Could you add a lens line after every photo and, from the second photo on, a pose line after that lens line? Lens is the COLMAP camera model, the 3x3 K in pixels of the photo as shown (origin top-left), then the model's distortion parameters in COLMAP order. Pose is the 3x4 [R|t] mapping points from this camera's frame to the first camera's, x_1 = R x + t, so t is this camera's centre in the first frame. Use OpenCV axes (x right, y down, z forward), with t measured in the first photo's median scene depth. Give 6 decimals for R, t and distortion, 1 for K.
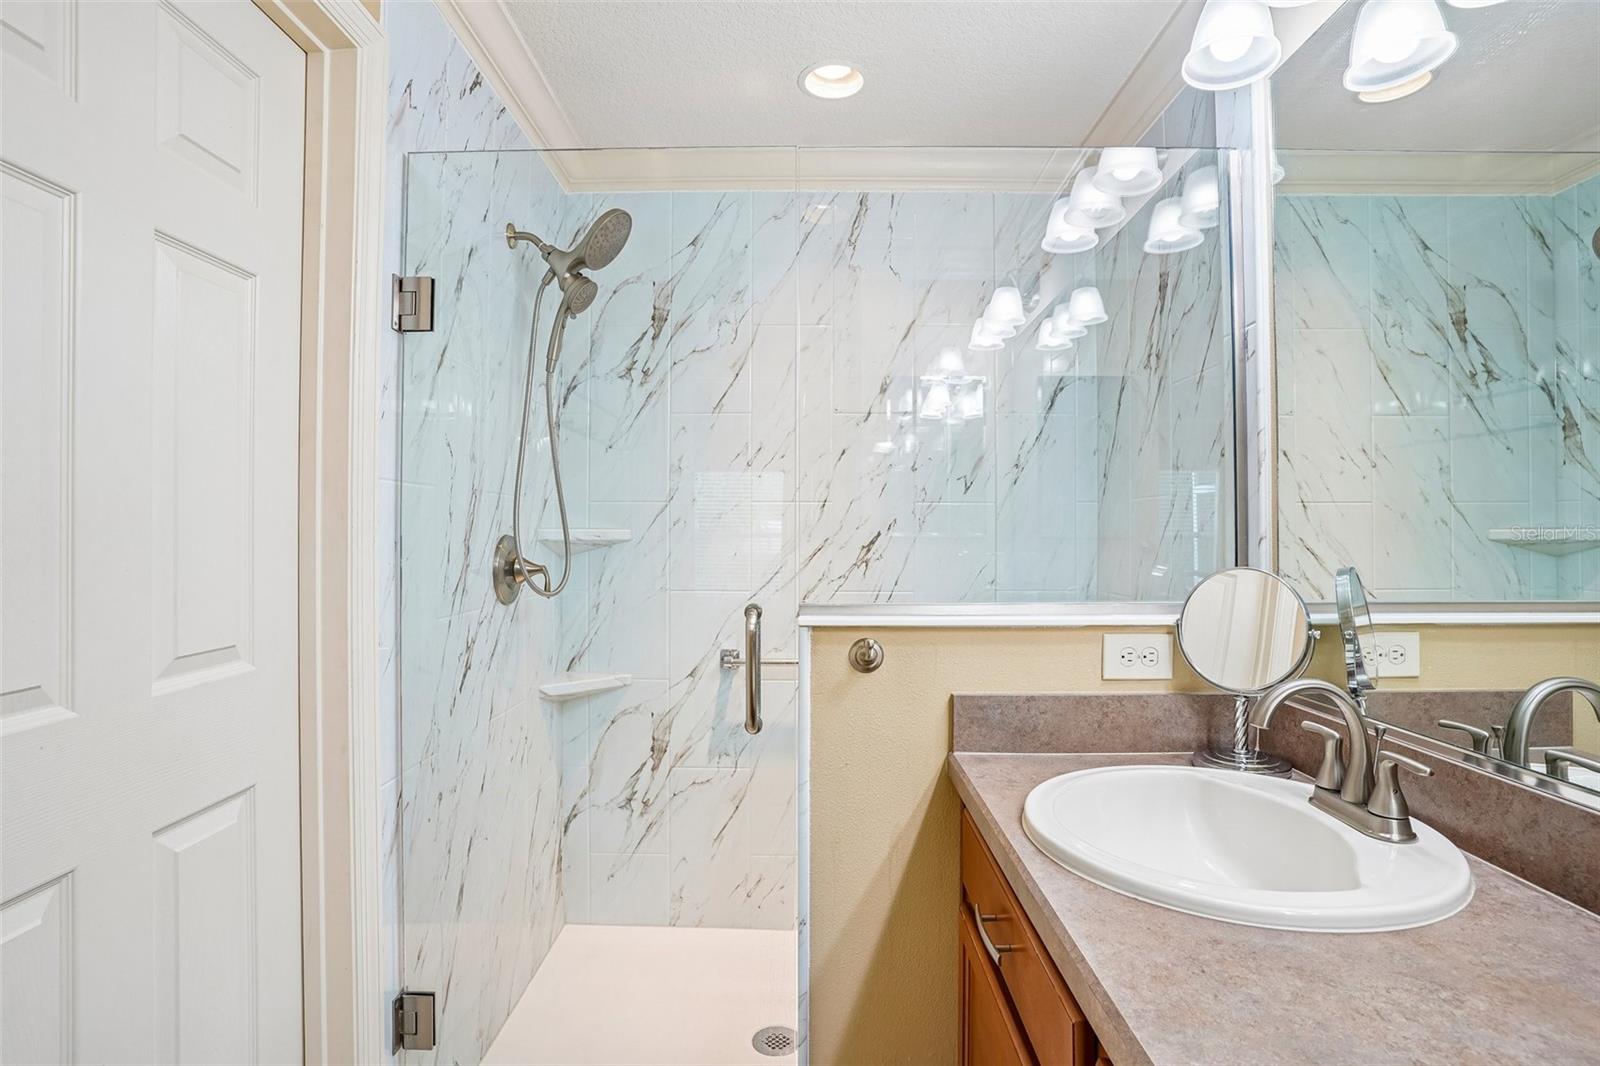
lens RADIAL K [[790.6, 0, 796.1], [0, 790.6, 529.3], [0, 0, 1]] dist [-0.077240, 0.032638]
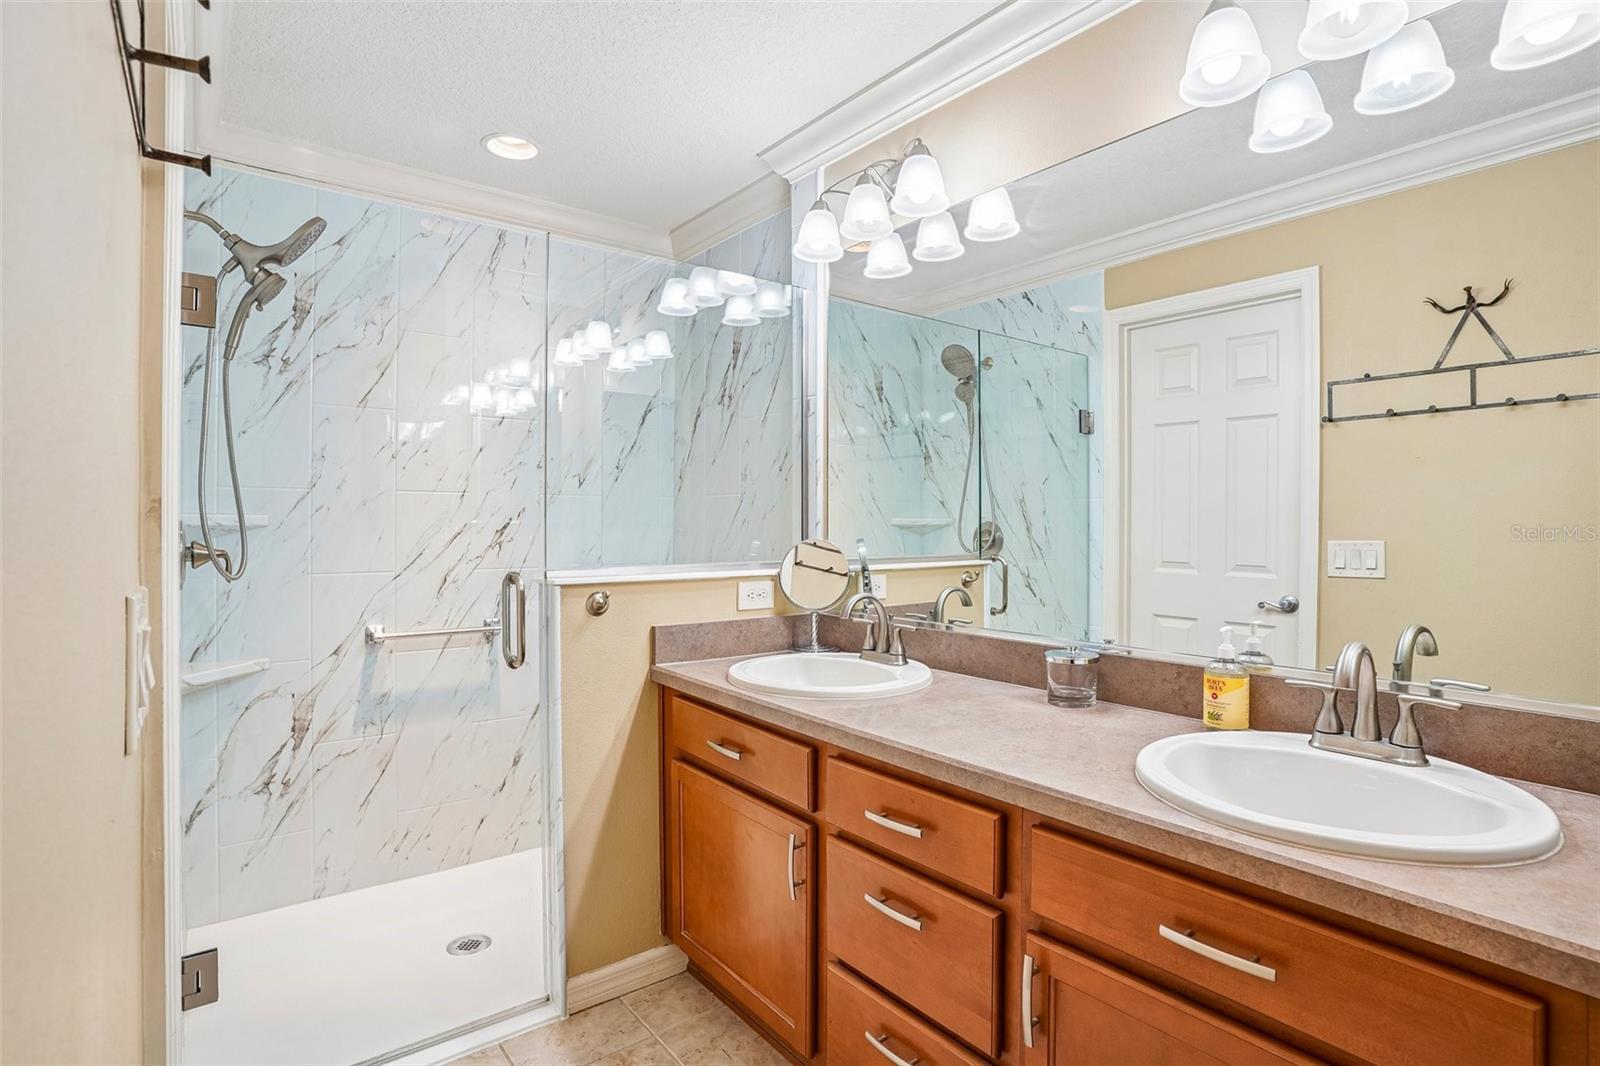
lens RADIAL K [[790.6, 0, 796.1], [0, 790.6, 529.3], [0, 0, 1]] dist [-0.077240, 0.032638]
pose [[0.782450, -0.004415, 0.622697, -0.351642], [-0.004608, 0.999906, 0.012879, 0.003046], [-0.622696, -0.012947, 0.782357, -0.230175]]
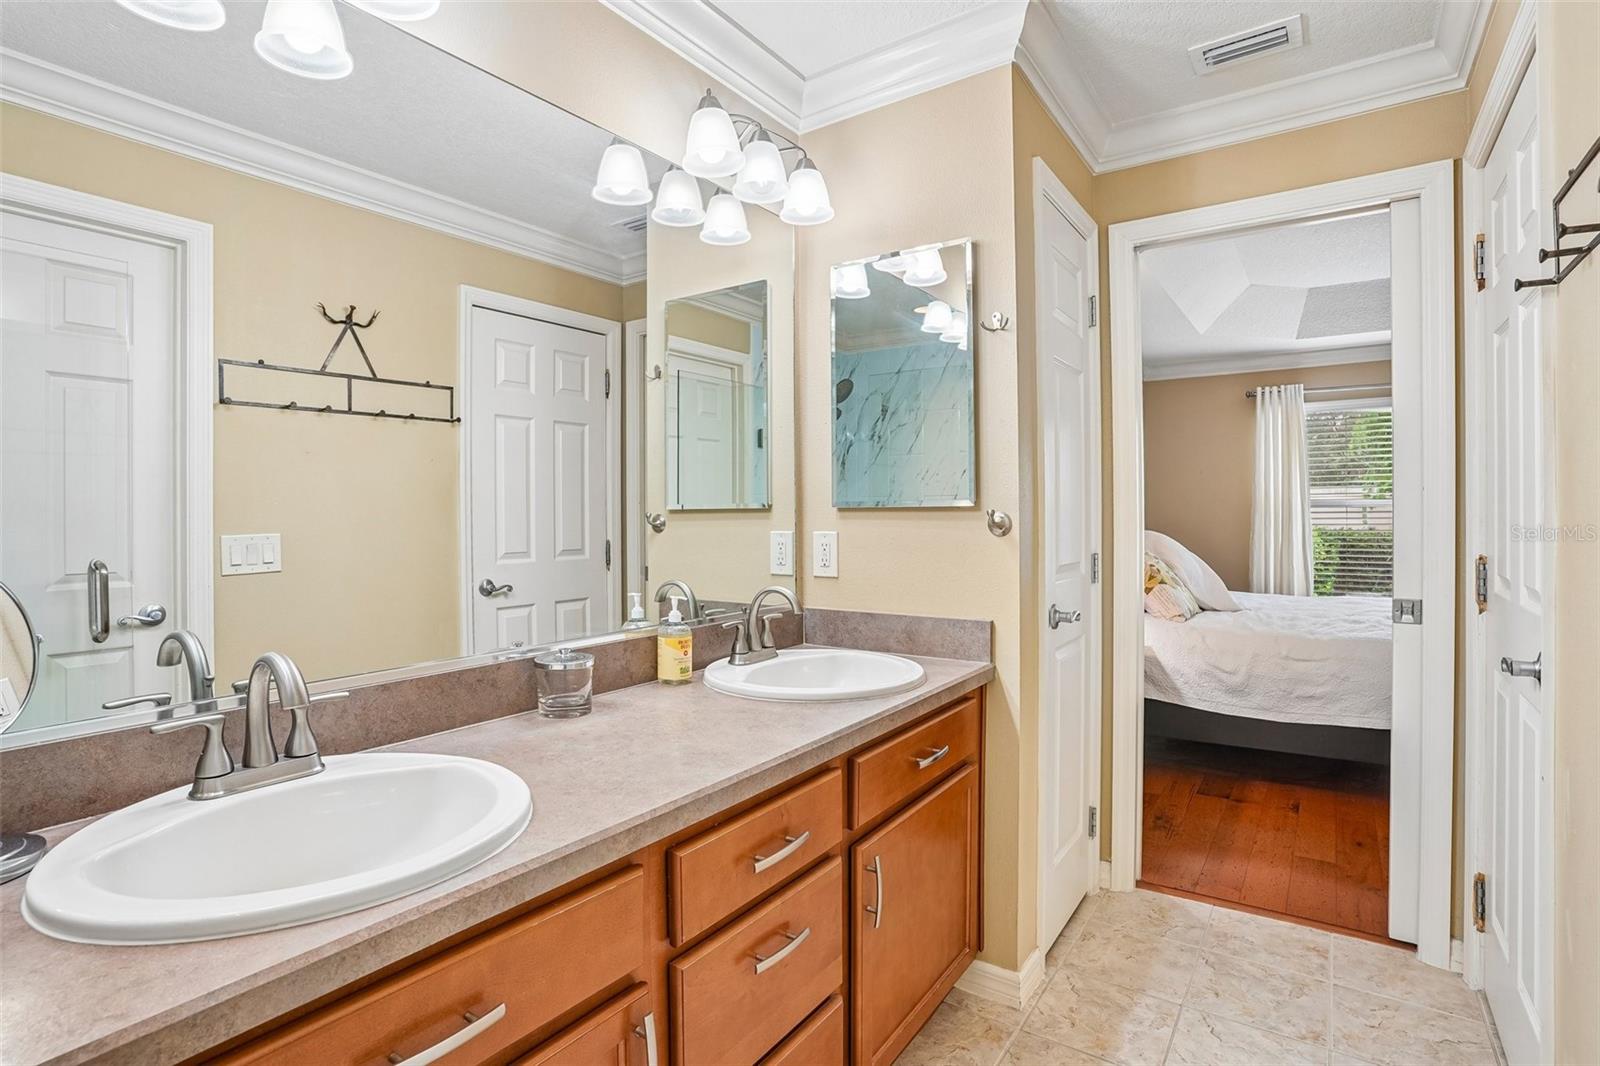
lens RADIAL K [[790.6, 0, 796.1], [0, 790.6, 529.3], [0, 0, 1]] dist [-0.077240, 0.032638]
pose [[-0.826947, -0.004750, 0.562260, -0.214420], [0.005992, 0.999833, 0.017260, 0.010233], [-0.562248, 0.017642, -0.826780, 0.685333]]
